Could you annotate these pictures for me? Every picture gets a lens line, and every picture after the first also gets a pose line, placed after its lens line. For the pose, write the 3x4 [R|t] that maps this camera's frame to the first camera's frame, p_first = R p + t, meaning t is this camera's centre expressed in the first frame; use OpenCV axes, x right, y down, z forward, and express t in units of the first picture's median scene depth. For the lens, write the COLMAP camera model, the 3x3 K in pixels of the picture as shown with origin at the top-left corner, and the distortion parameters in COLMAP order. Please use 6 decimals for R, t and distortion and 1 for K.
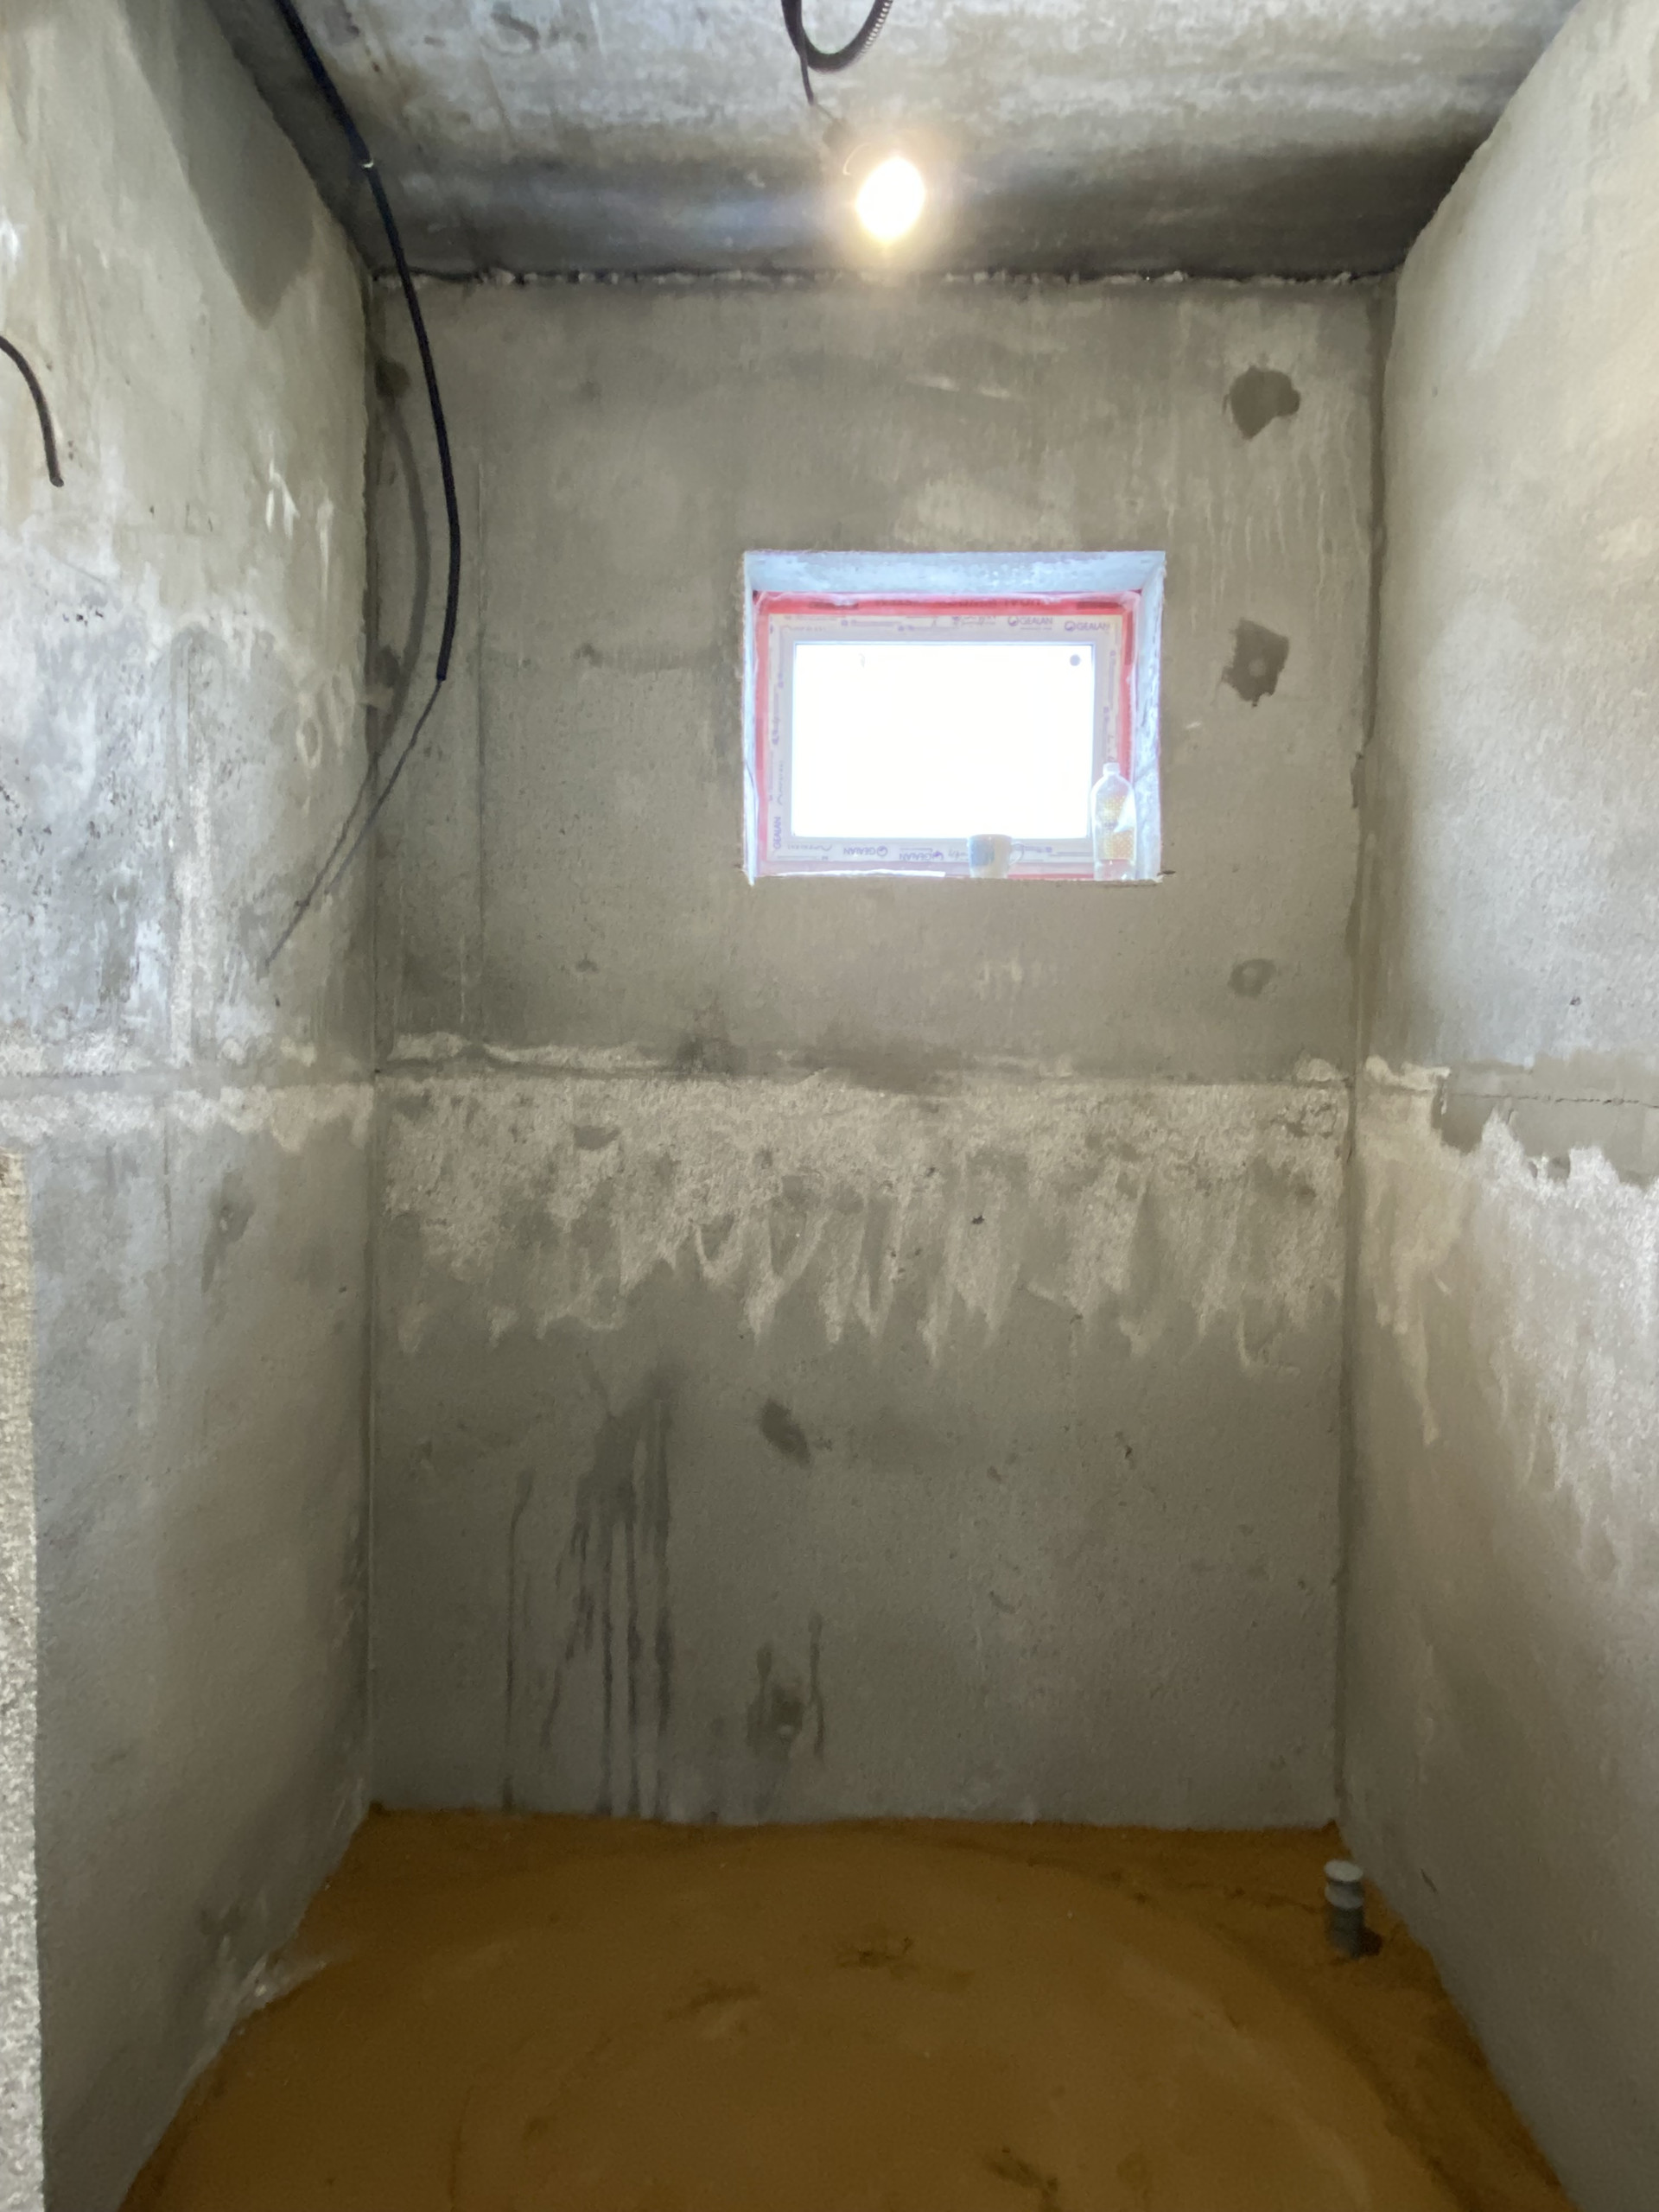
lens RADIAL K [[1293.9, 0, 827.6], [0, 1293.9, 1105.6], [0, 0, 1]] dist [0.002352, 0.000115]
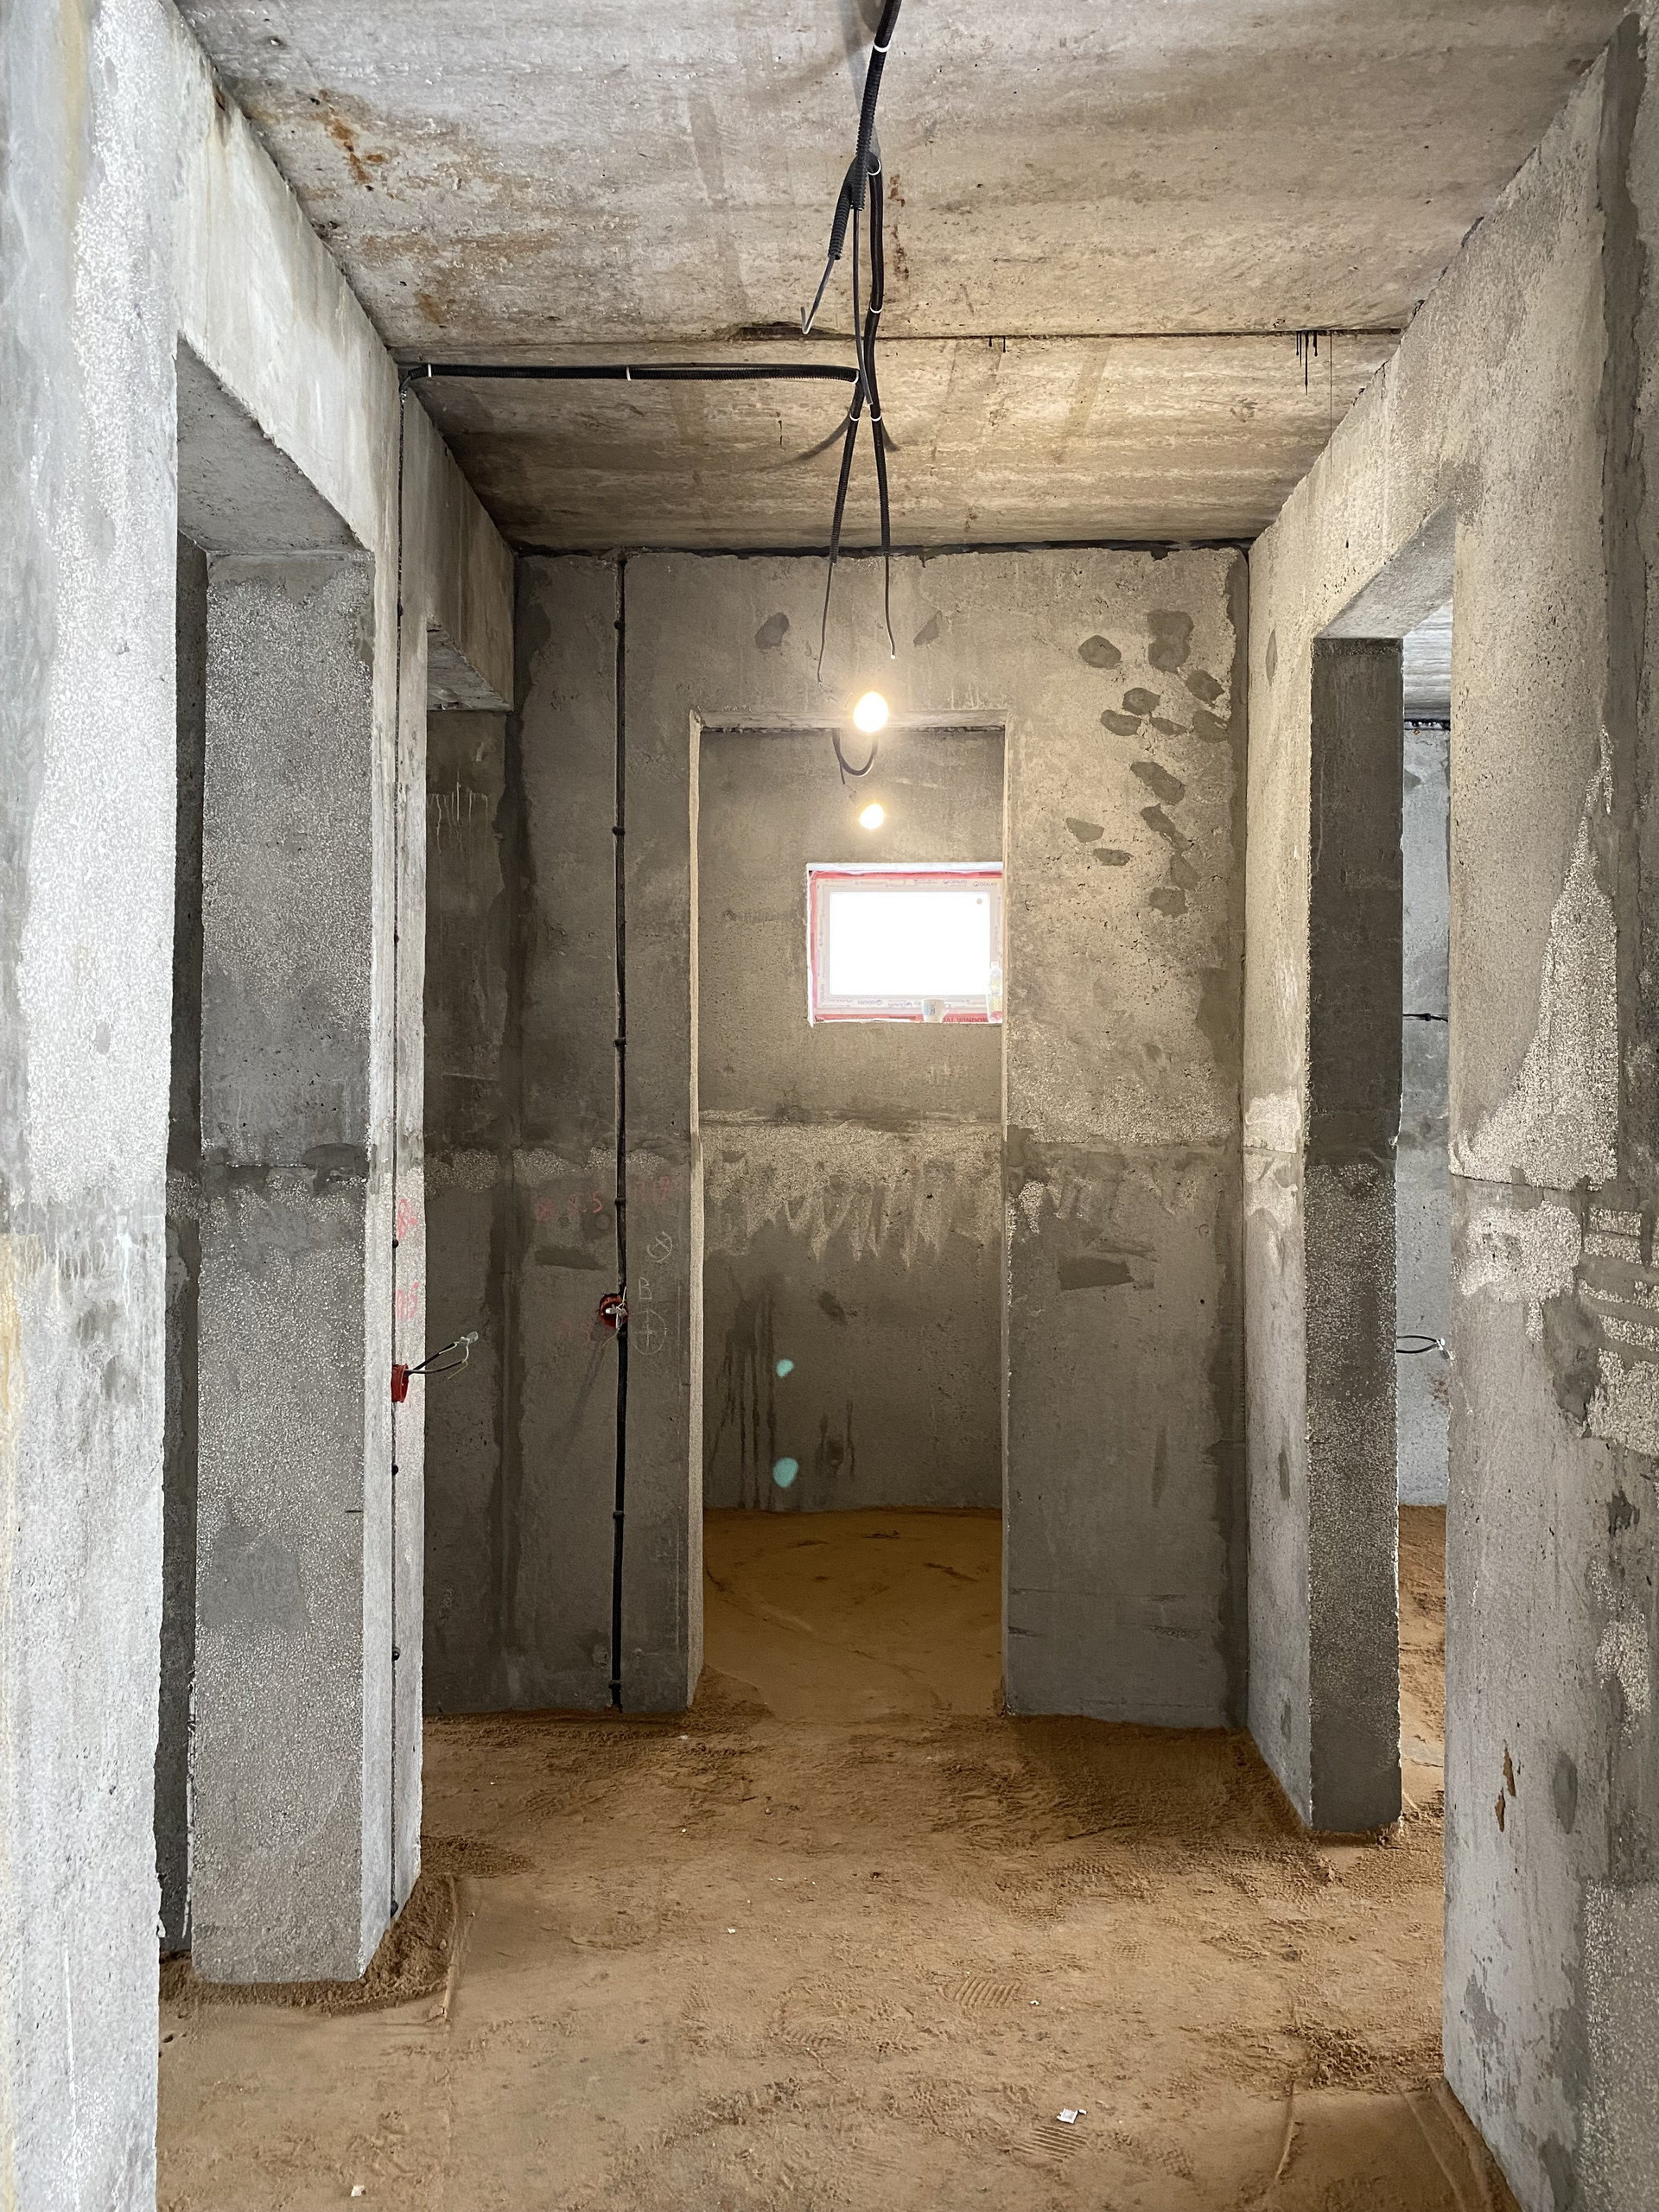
lens RADIAL K [[1677.0, 0, 830.6], [0, 1677.0, 1105.1], [0, 0, 1]] dist [-0.001790, -0.000037]
pose [[0.999891, -0.013561, -0.005900, -0.016503], [0.013430, 0.999673, -0.021746, 0.003740], [0.006193, 0.021664, 0.999746, -1.526244]]
